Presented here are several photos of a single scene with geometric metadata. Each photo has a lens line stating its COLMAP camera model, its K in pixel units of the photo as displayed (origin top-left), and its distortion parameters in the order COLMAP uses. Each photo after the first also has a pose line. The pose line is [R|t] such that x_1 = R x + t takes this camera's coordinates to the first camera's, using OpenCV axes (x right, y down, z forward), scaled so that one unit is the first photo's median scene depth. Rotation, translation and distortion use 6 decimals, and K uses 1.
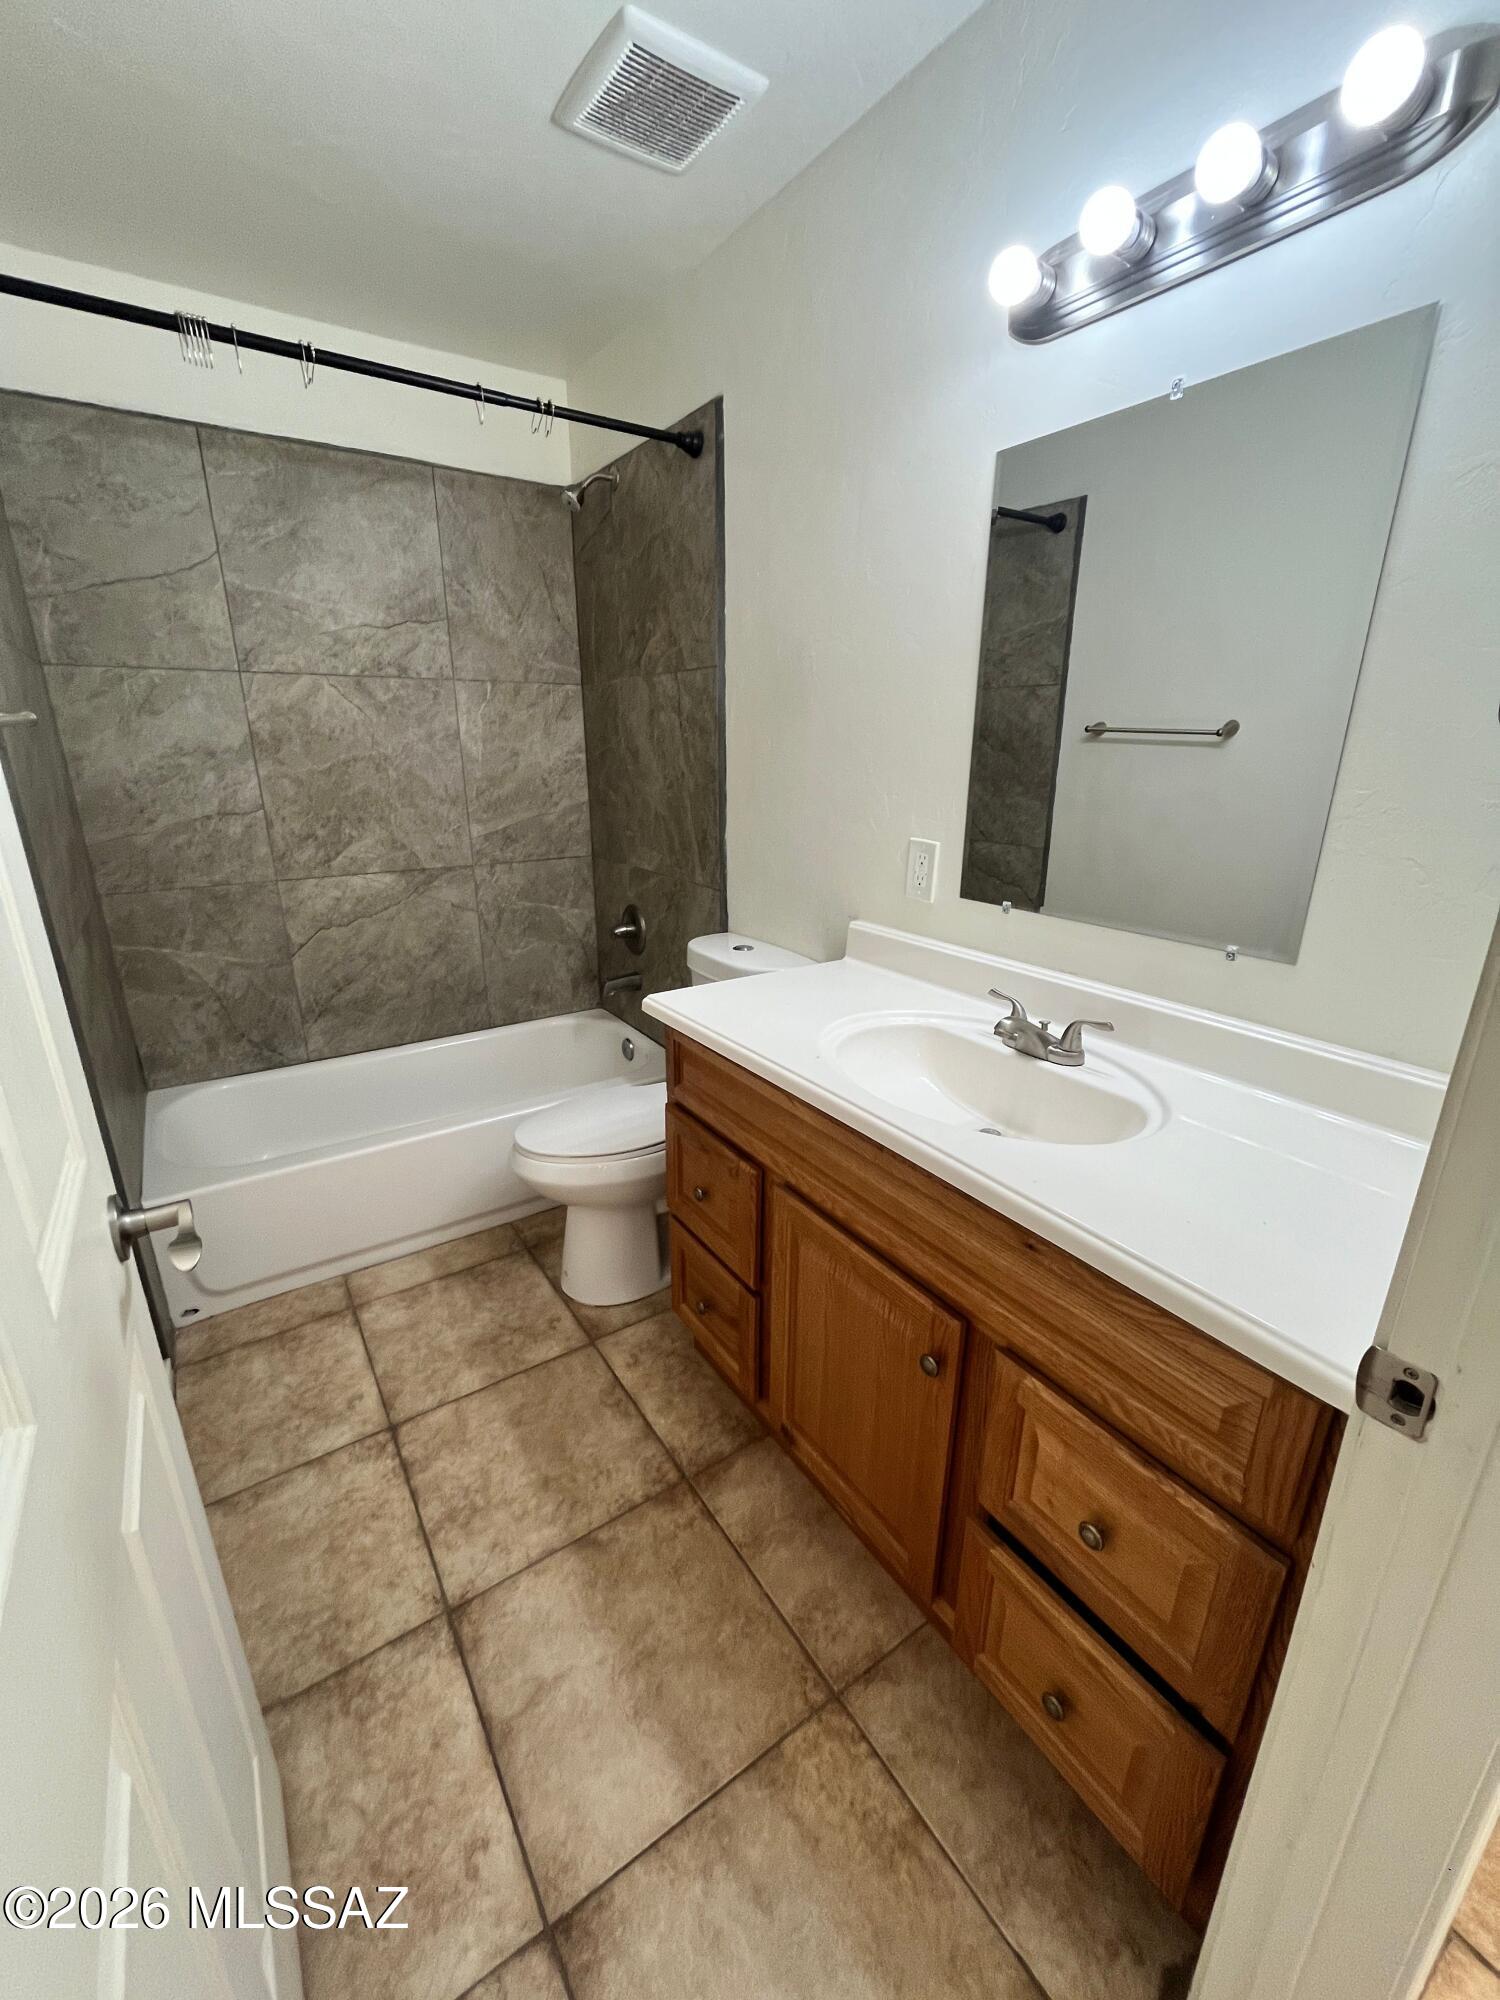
lens RADIAL K [[805.0, 0, 747.7], [0, 805.0, 1003.4], [0, 0, 1]] dist [-0.003657, -0.000511]
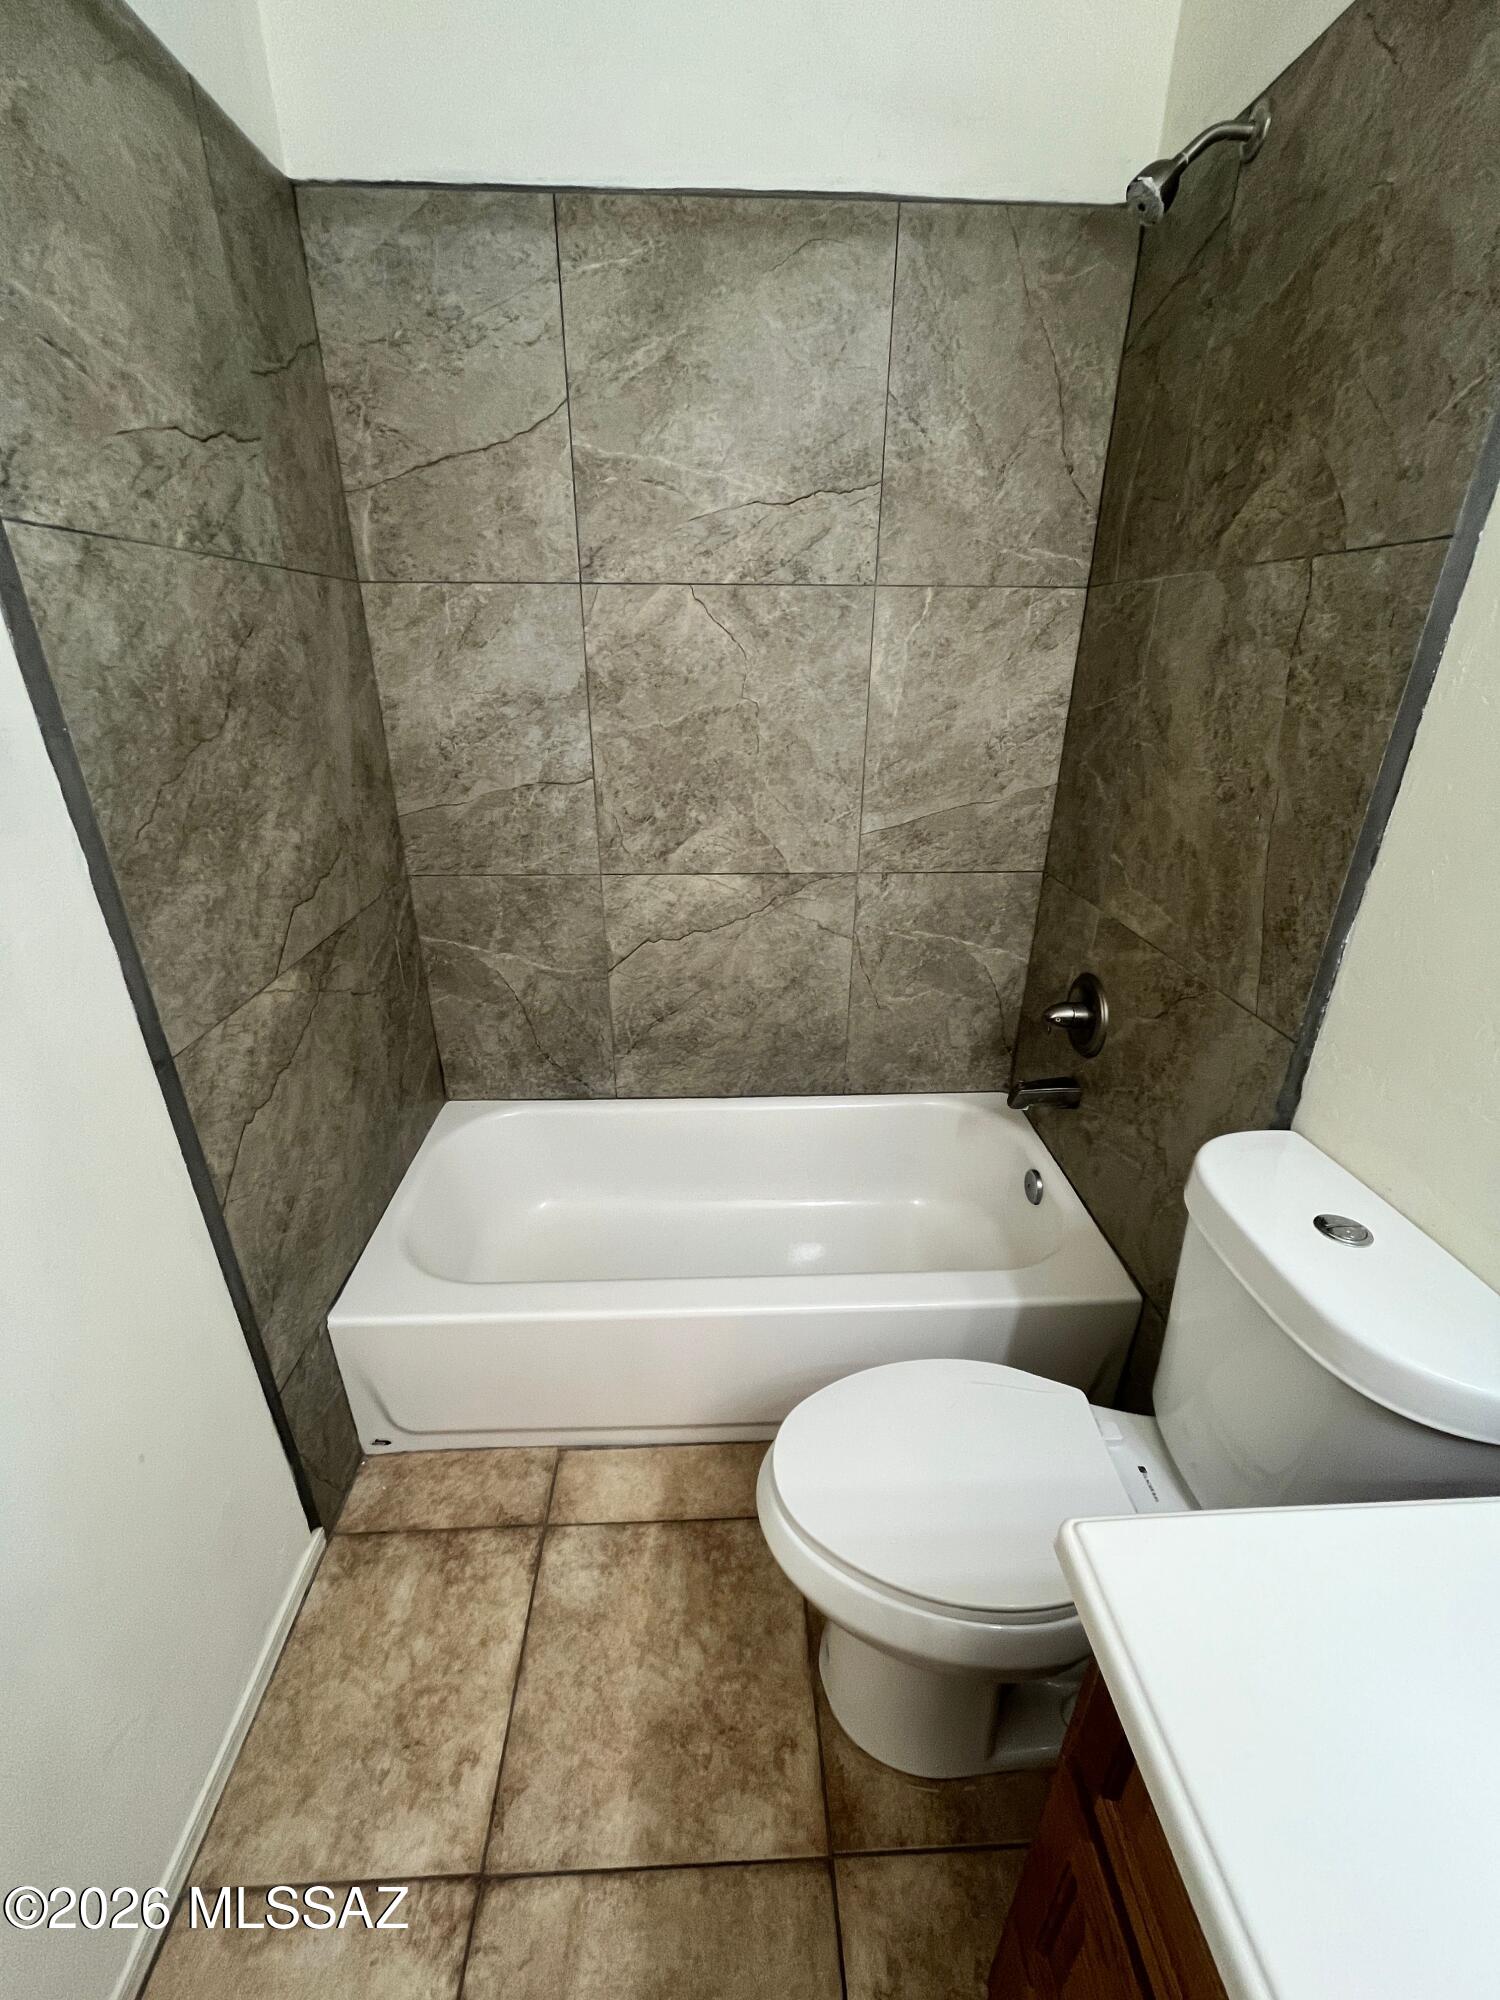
lens RADIAL K [[805.0, 0, 747.7], [0, 805.0, 1003.4], [0, 0, 1]] dist [-0.003657, -0.000511]
pose [[0.852619, 0.216571, -0.475540, -0.085487], [-0.165719, 0.975158, 0.146981, -0.170159], [0.495559, -0.046513, 0.867328, 0.414501]]
